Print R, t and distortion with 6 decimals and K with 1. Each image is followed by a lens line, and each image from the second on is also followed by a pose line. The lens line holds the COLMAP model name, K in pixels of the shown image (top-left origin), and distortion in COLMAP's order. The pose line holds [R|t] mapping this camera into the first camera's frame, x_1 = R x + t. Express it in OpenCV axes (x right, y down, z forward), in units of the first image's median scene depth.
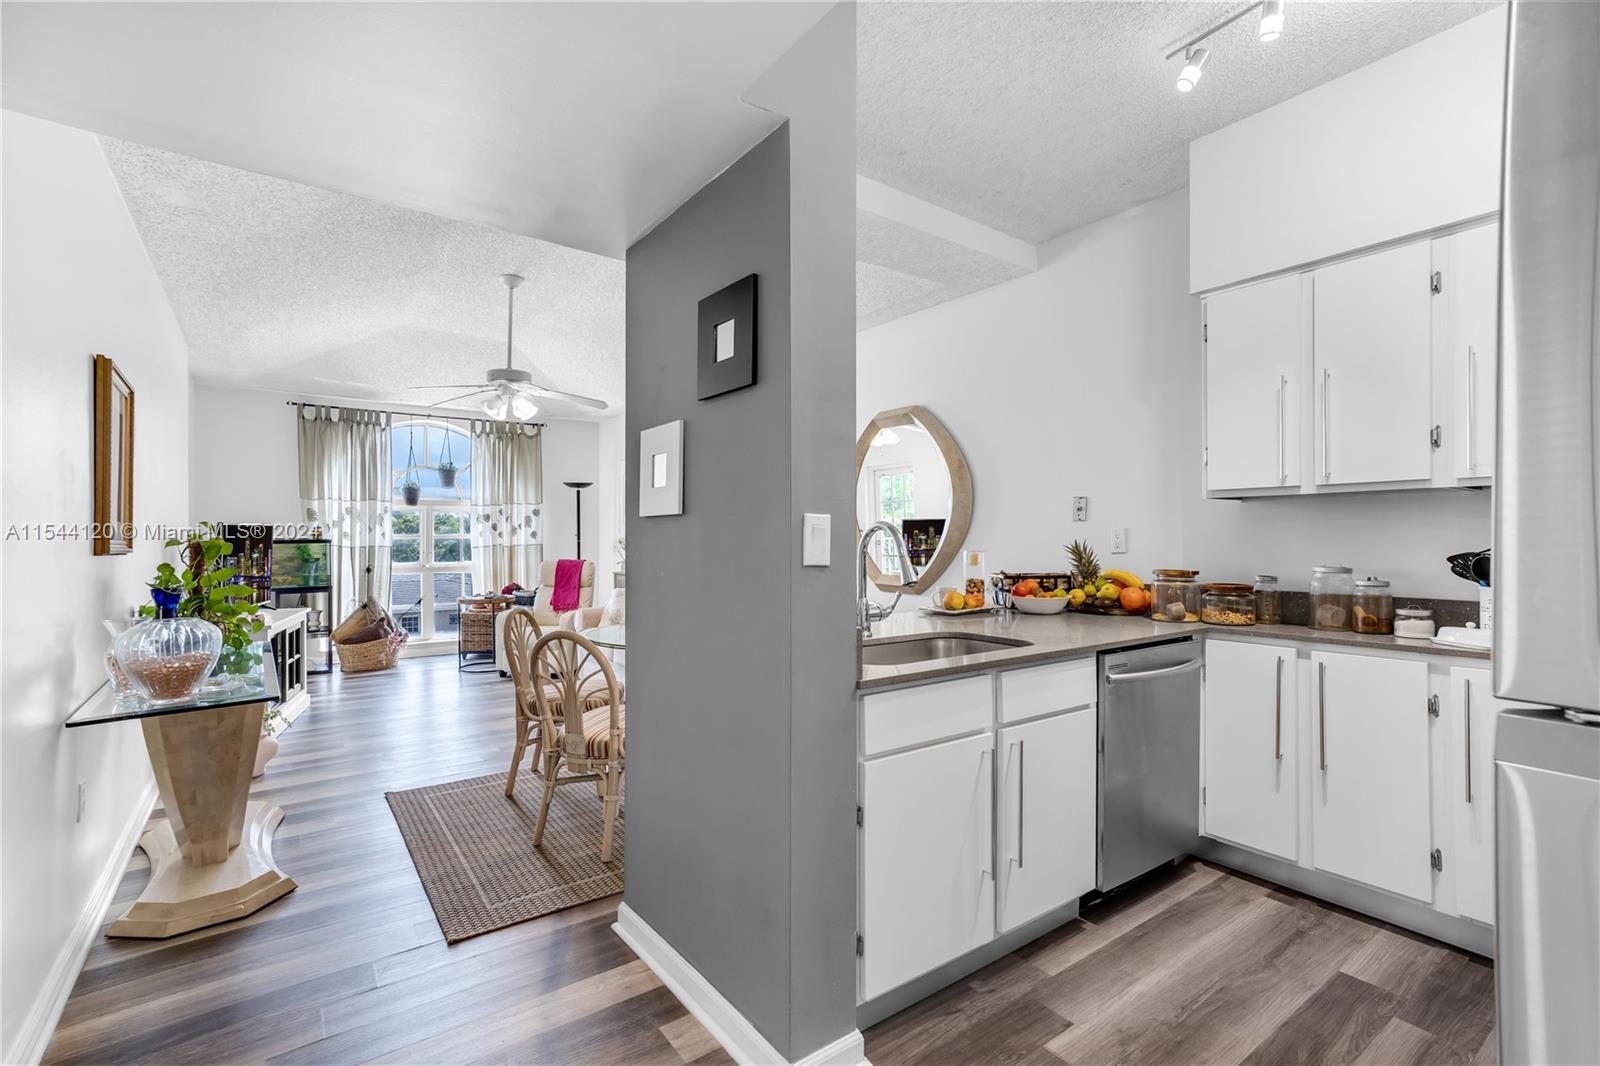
lens RADIAL K [[720.7, 0, 841.1], [0, 720.7, 530.4], [0, 0, 1]] dist [-0.011873, 0.010250]
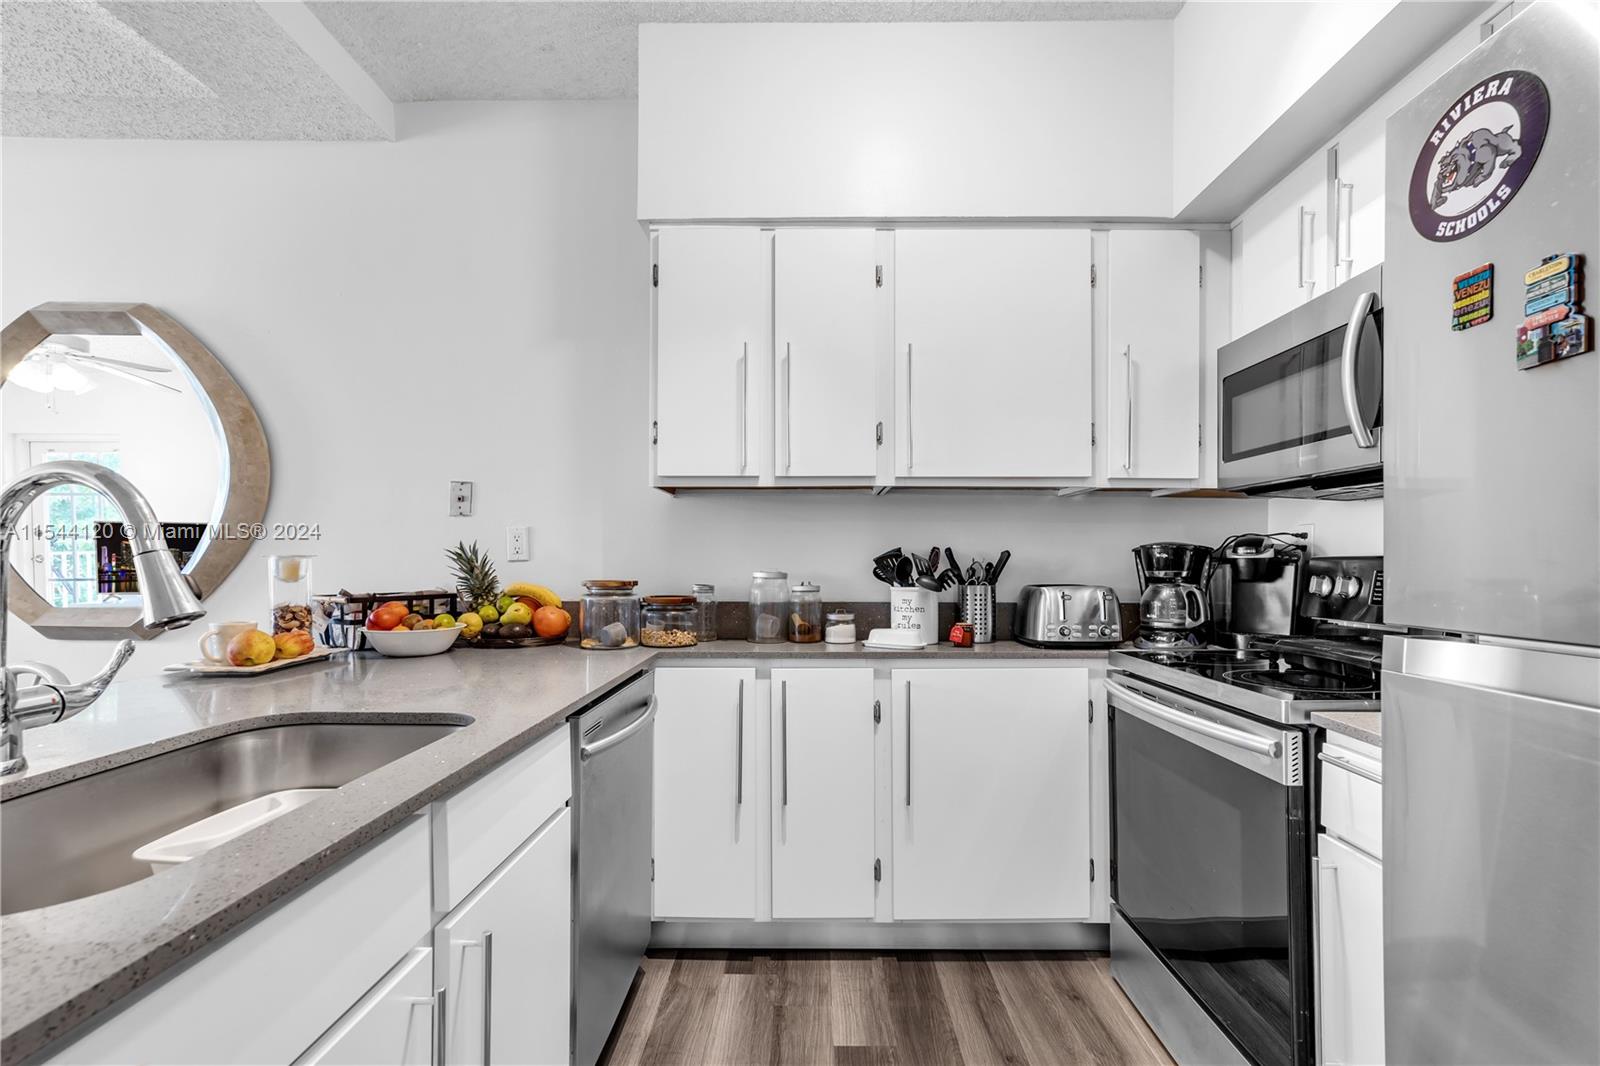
lens RADIAL K [[720.7, 0, 794.7], [0, 720.7, 553.3], [0, 0, 1]] dist [-0.011873, 0.010250]
pose [[0.650280, 0.006511, 0.759667, 0.011177], [-0.008167, 0.999965, -0.001579, 0.022227], [-0.759651, -0.005177, 0.650310, 0.303697]]
